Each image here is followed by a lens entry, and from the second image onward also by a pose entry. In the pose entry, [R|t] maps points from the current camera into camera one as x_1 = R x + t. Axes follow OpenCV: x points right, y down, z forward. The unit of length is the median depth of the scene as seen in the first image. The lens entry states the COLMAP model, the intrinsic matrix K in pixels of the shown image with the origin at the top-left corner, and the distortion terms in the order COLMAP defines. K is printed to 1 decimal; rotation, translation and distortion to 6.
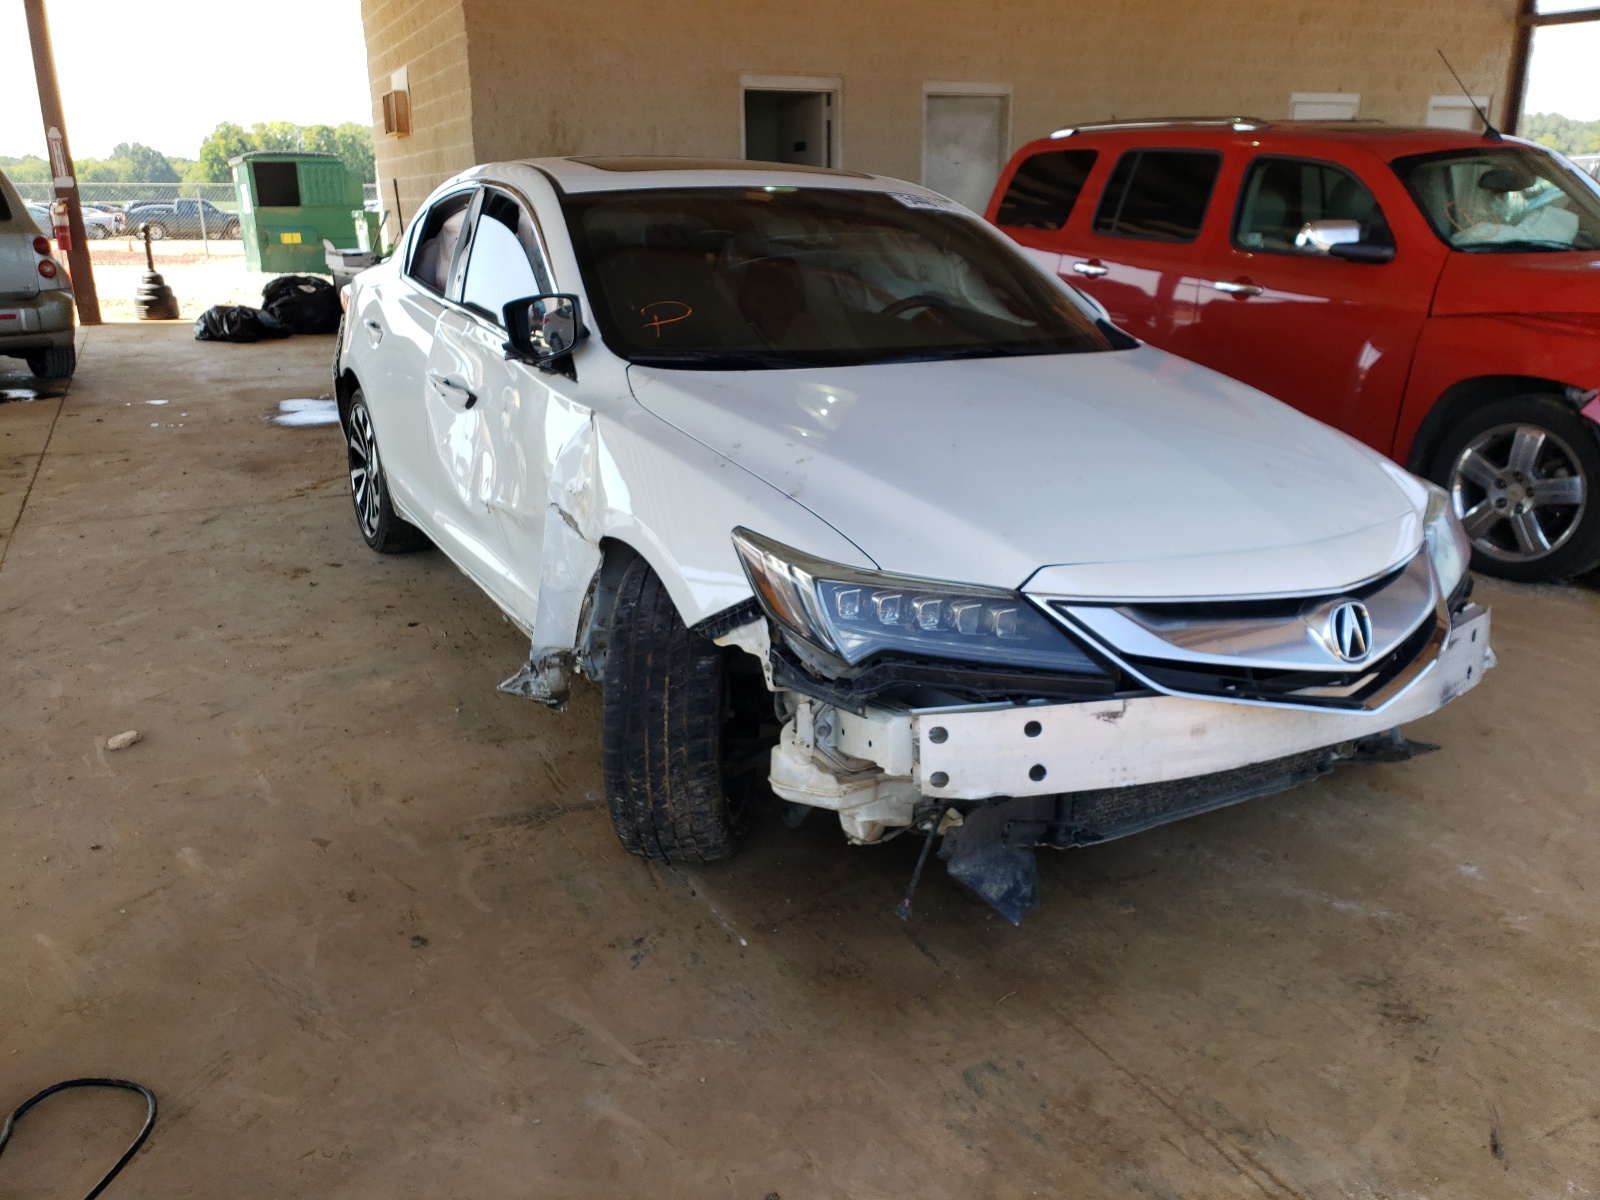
lens RADIAL K [[1263.3, 0, 807.7], [0, 1263.3, 599.3], [0, 0, 1]] dist [0.002614, 0.002580]
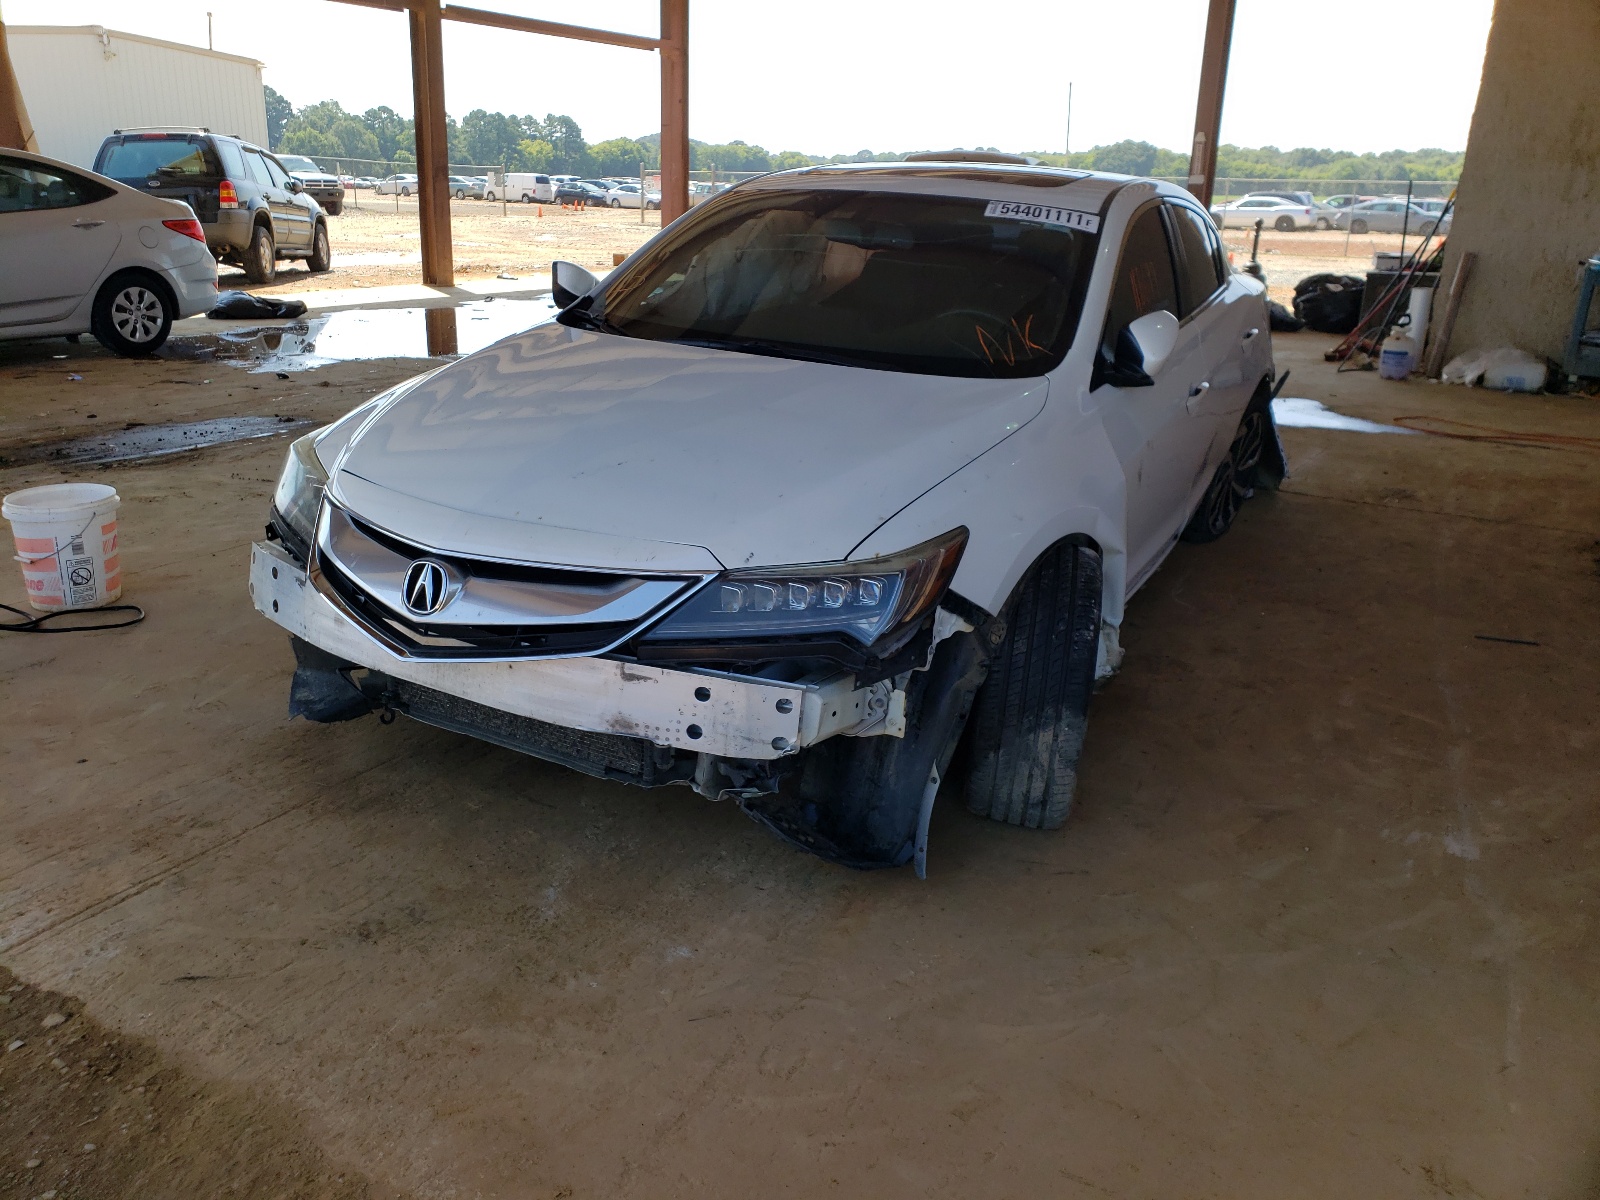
lens RADIAL K [[1263.3, 0, 807.7], [0, 1263.3, 599.3], [0, 0, 1]] dist [0.002614, 0.002580]
pose [[0.528766, 0.284221, -0.799766, 0.481778], [-0.284233, 0.947157, 0.148679, -0.072486], [0.799761, 0.148703, 0.581609, 0.201493]]
